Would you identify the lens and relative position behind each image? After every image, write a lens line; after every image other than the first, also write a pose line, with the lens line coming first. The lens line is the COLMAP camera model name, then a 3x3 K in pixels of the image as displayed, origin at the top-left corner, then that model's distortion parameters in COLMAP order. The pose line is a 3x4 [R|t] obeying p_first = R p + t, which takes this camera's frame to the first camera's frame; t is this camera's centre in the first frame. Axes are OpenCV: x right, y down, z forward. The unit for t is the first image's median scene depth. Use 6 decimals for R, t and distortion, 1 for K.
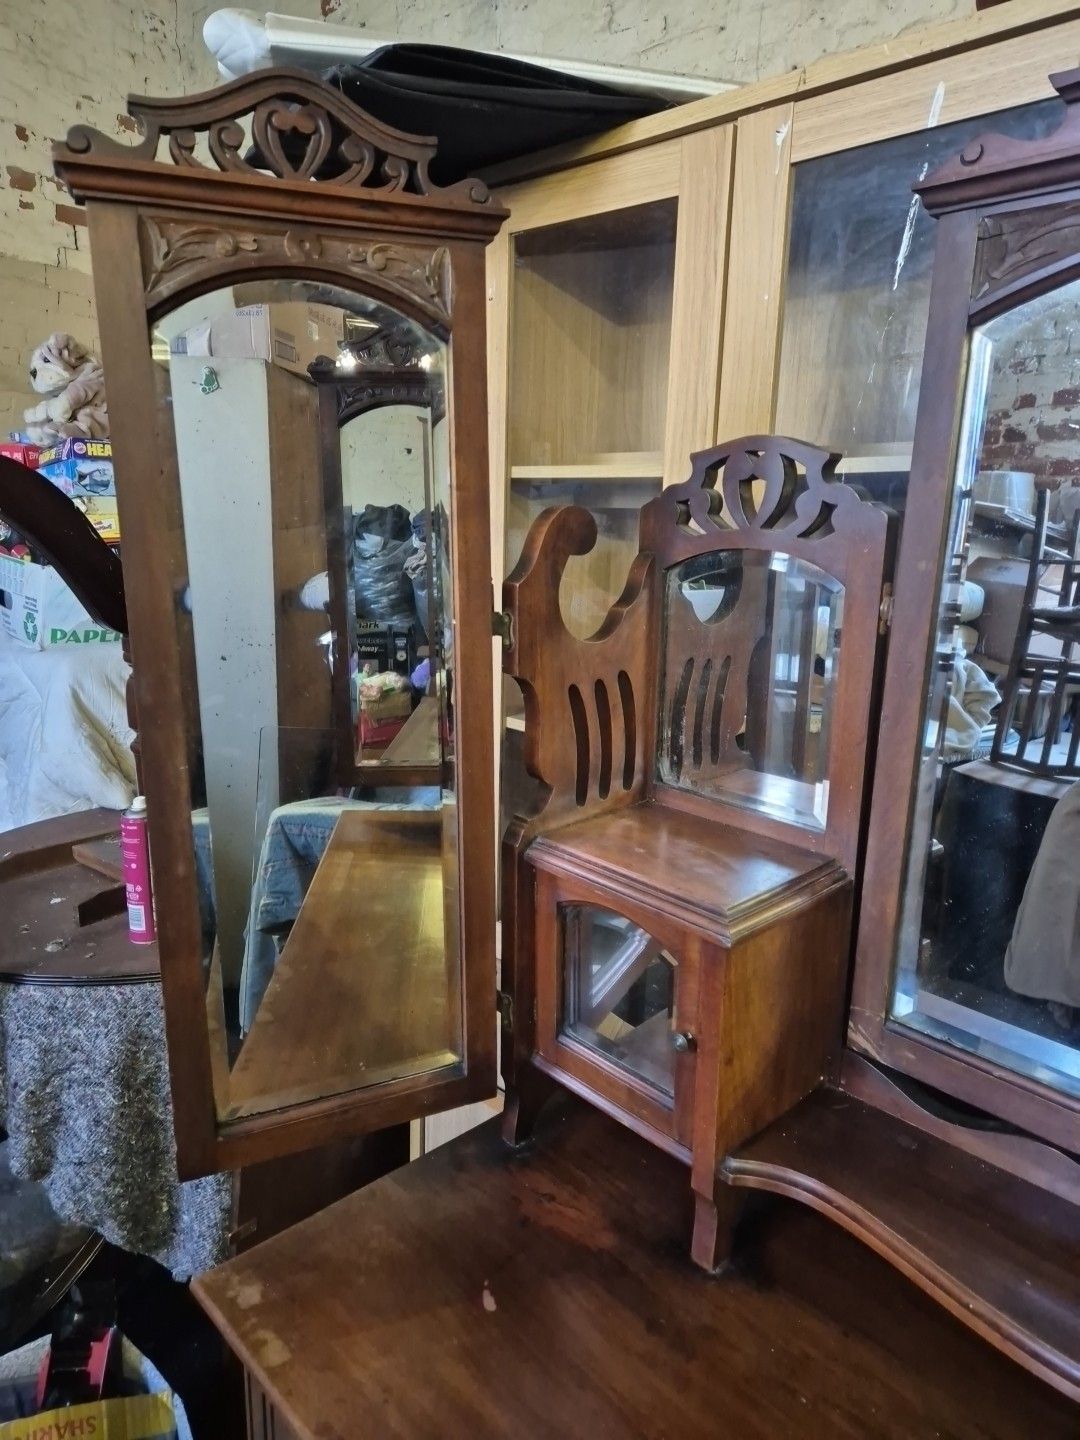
lens RADIAL K [[960.0, 0, 545.4], [0, 960.0, 698.2], [0, 0, 1]] dist [0.075225, -0.068145]
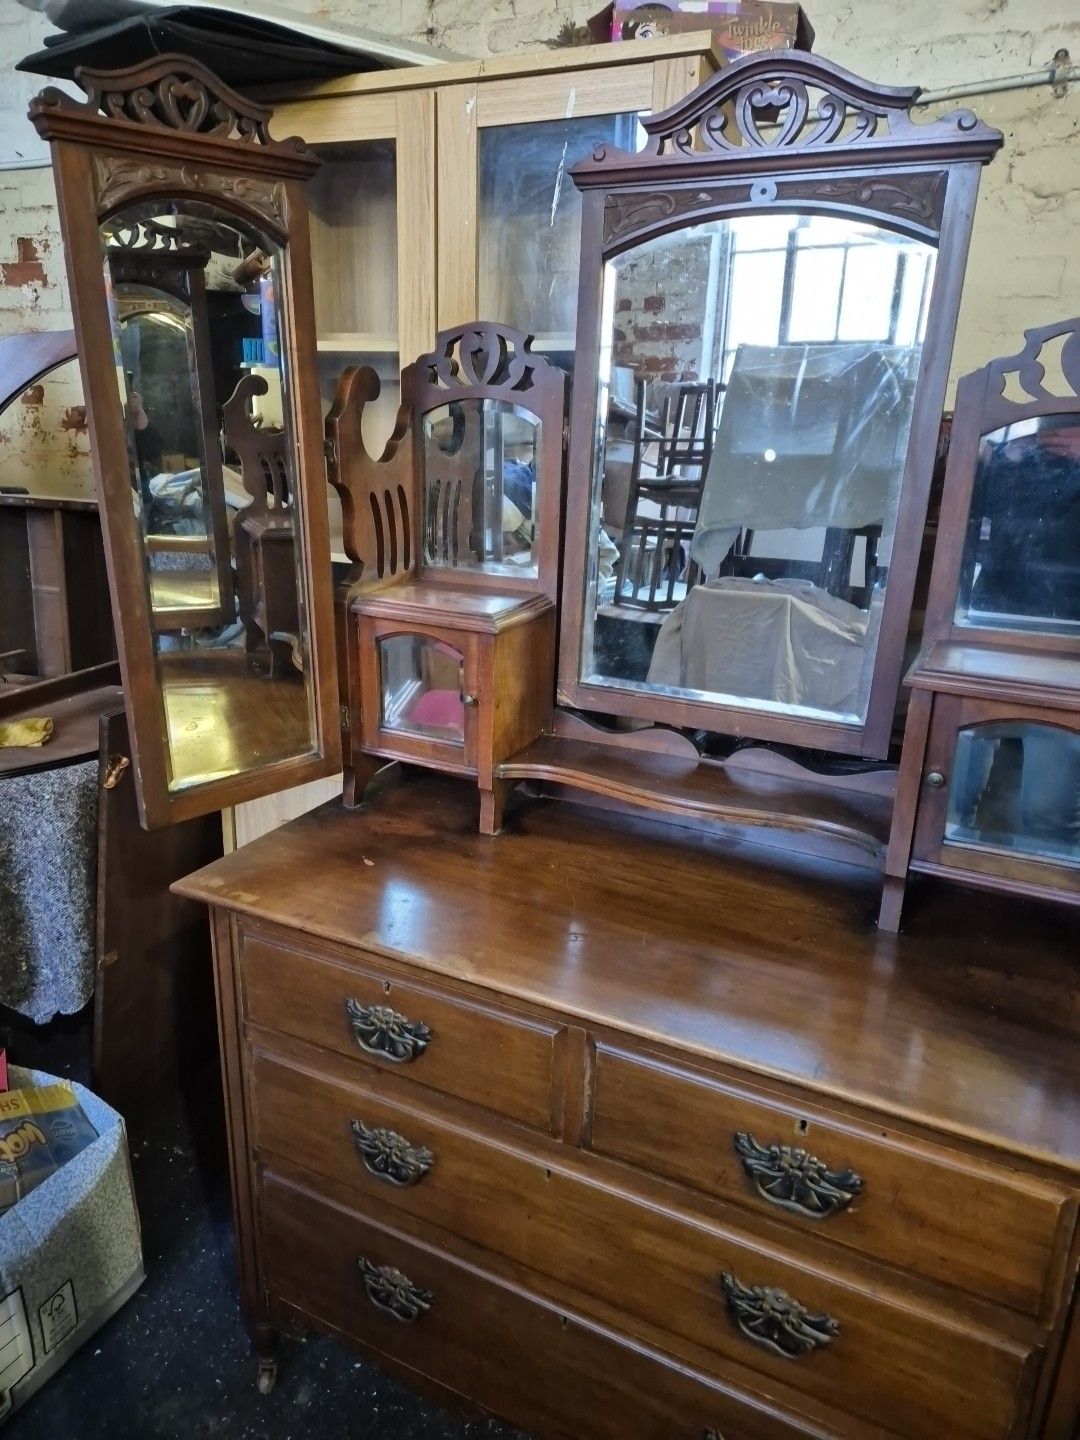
lens RADIAL K [[962.4, 0, 530.7], [0, 962.4, 706.6], [0, 0, 1]] dist [0.081472, -0.076540]
pose [[0.936800, -0.100307, 0.335177, -0.273142], [0.064123, 0.991018, 0.117355, 0.152002], [-0.343938, -0.088446, 0.934818, -0.508005]]
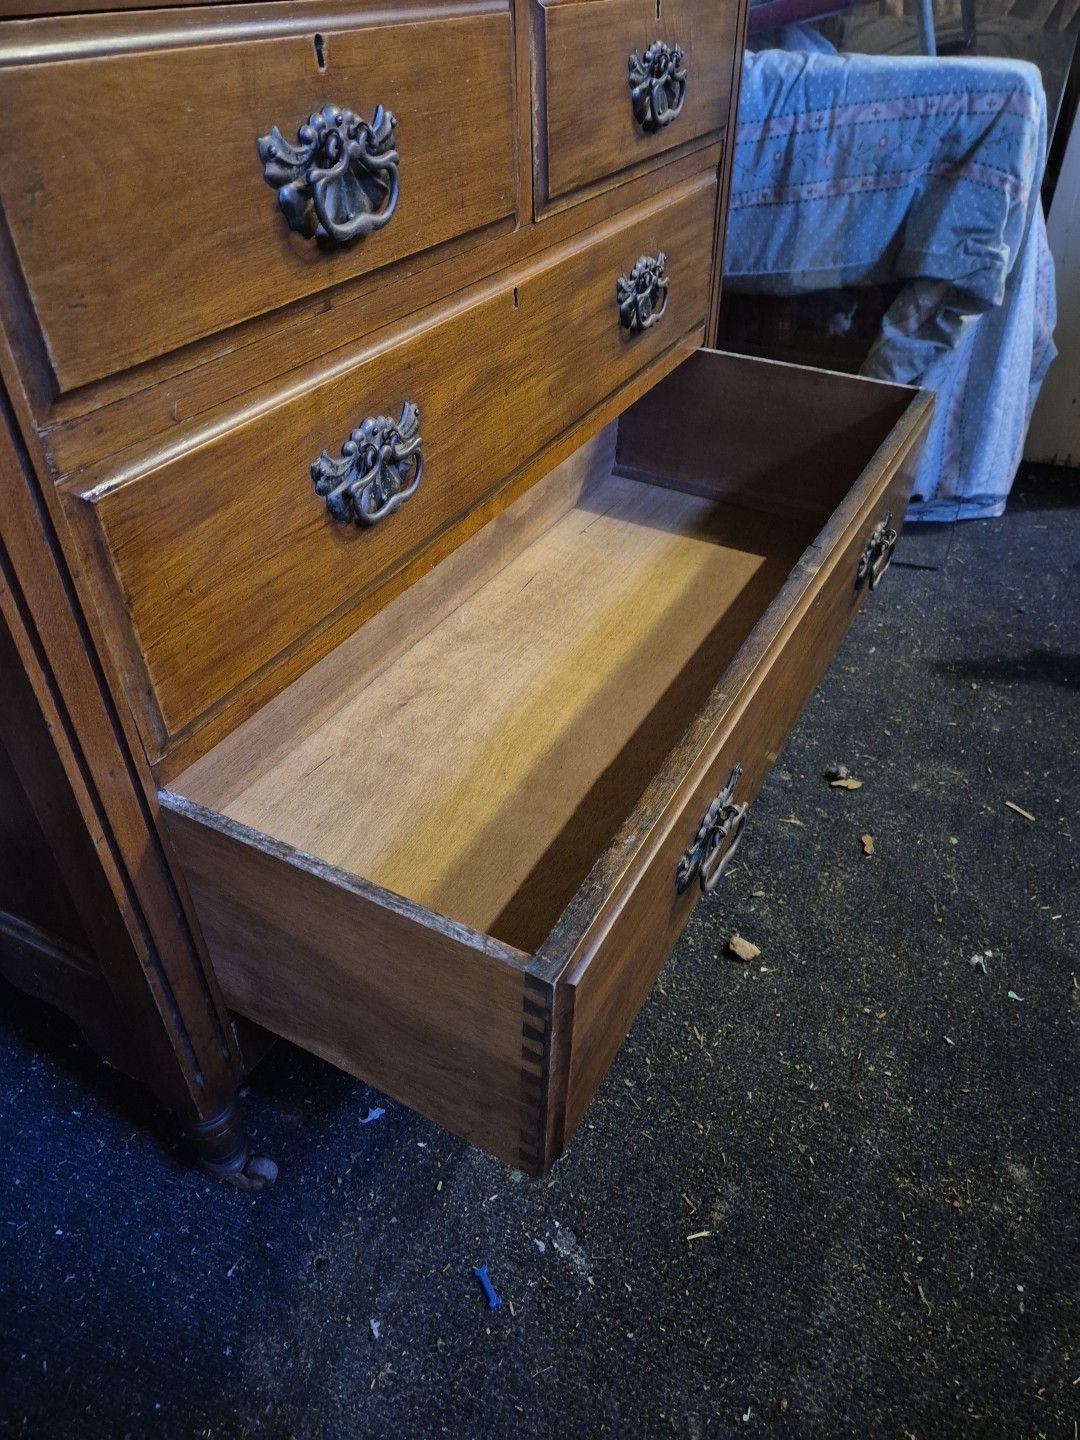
lens RADIAL K [[972.8, 0, 529.1], [0, 972.8, 718.9], [0, 0, 1]] dist [0.056360, -0.056098]
pose [[-0.334777, -0.587402, 0.736806, -0.741308], [0.197746, 0.720719, 0.664425, 0.555571], [-0.921315, 0.368135, -0.125123, 0.755502]]
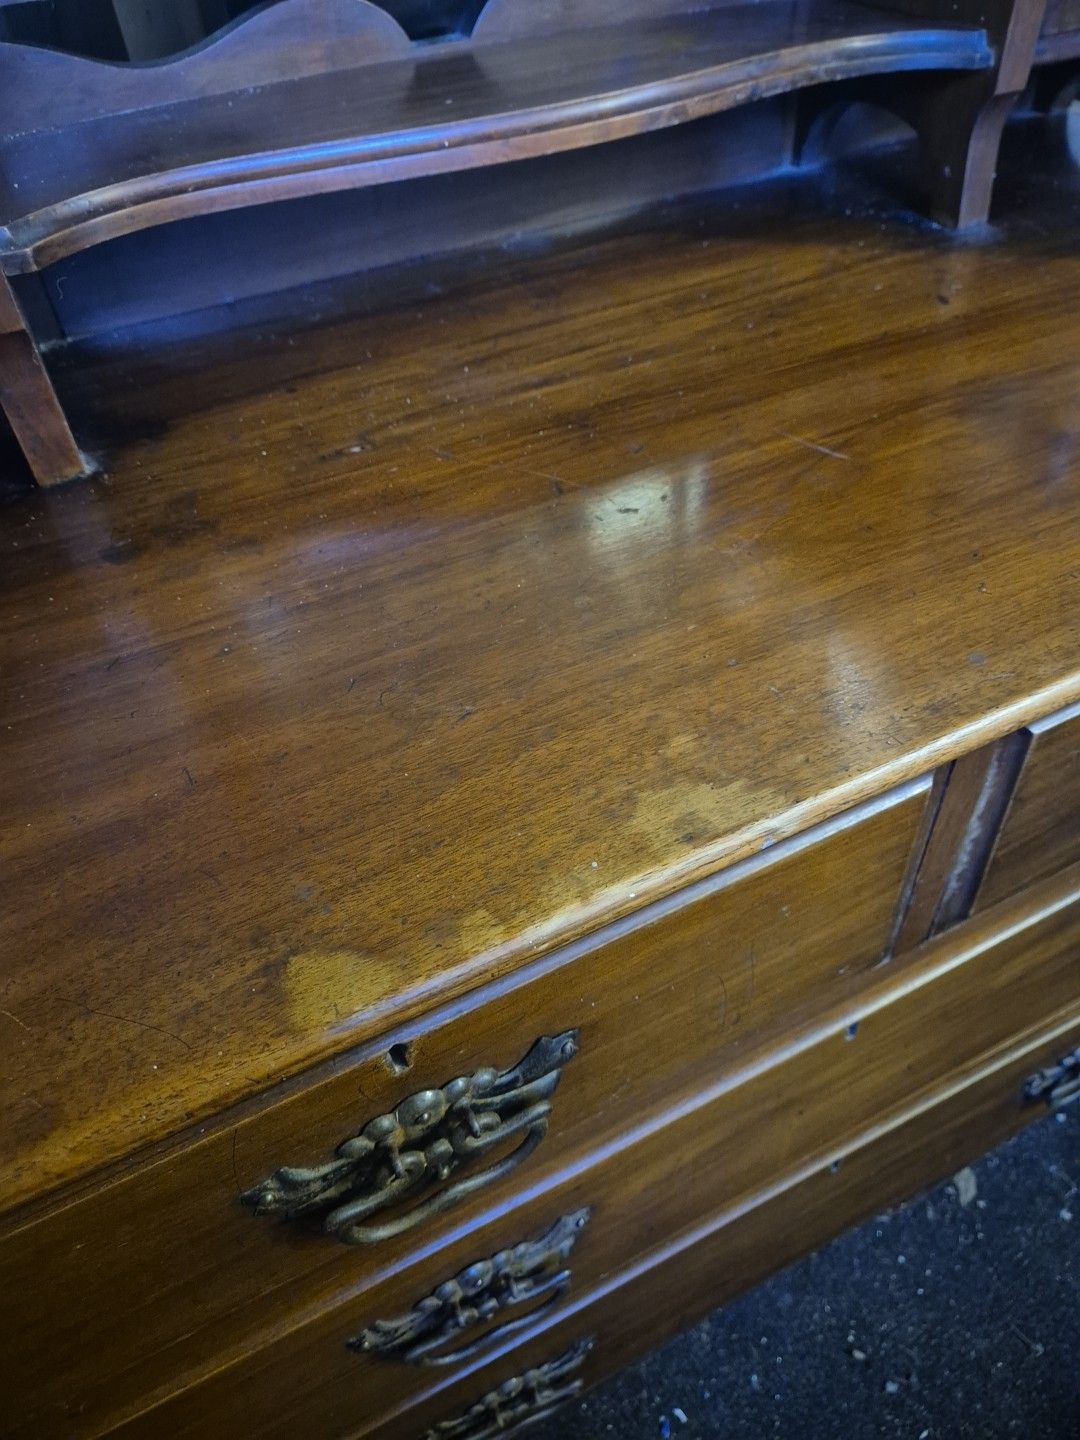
lens RADIAL K [[983.3, 0, 524.2], [0, 983.3, 702.0], [0, 0, 1]] dist [0.045829, -0.052365]
pose [[0.282112, -0.685671, 0.671020, -0.198831], [0.262726, 0.727908, 0.633344, 0.344826], [-0.922707, -0.002380, 0.385495, 0.489542]]
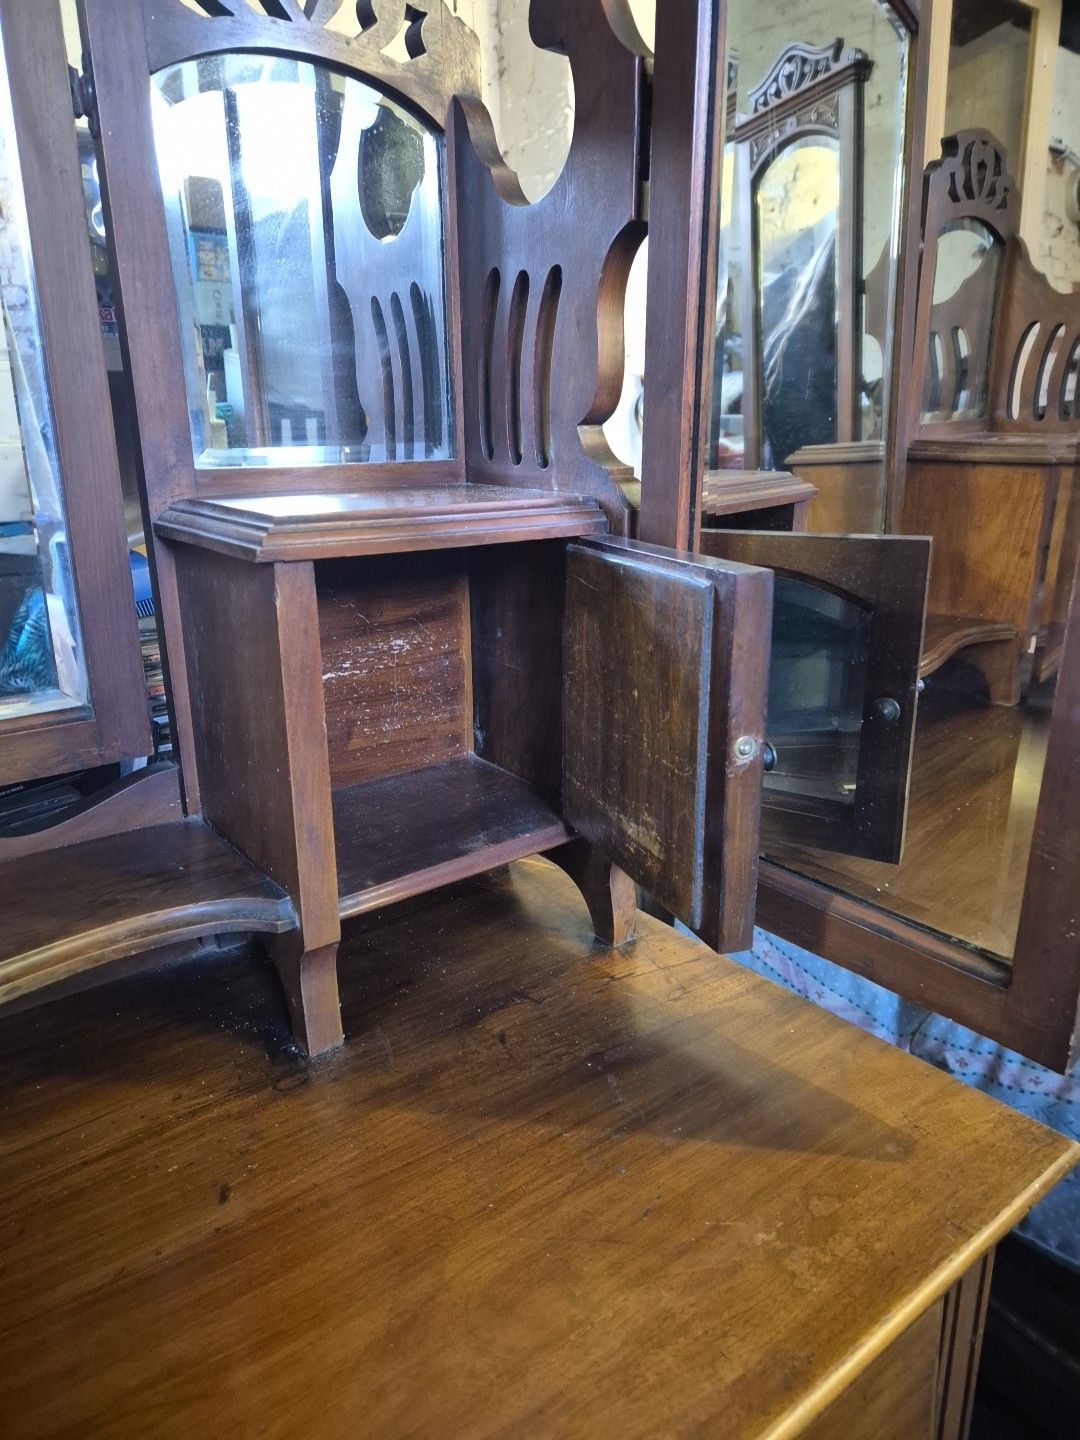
lens RADIAL K [[960.0, 0, 545.4], [0, 960.0, 698.2], [0, 0, 1]] dist [0.075225, -0.068145]
pose [[0.084544, -0.291773, 0.952744, 0.012073], [0.209858, 0.939934, 0.269227, 0.250391], [-0.974070, 0.177180, 0.140697, 0.200429]]
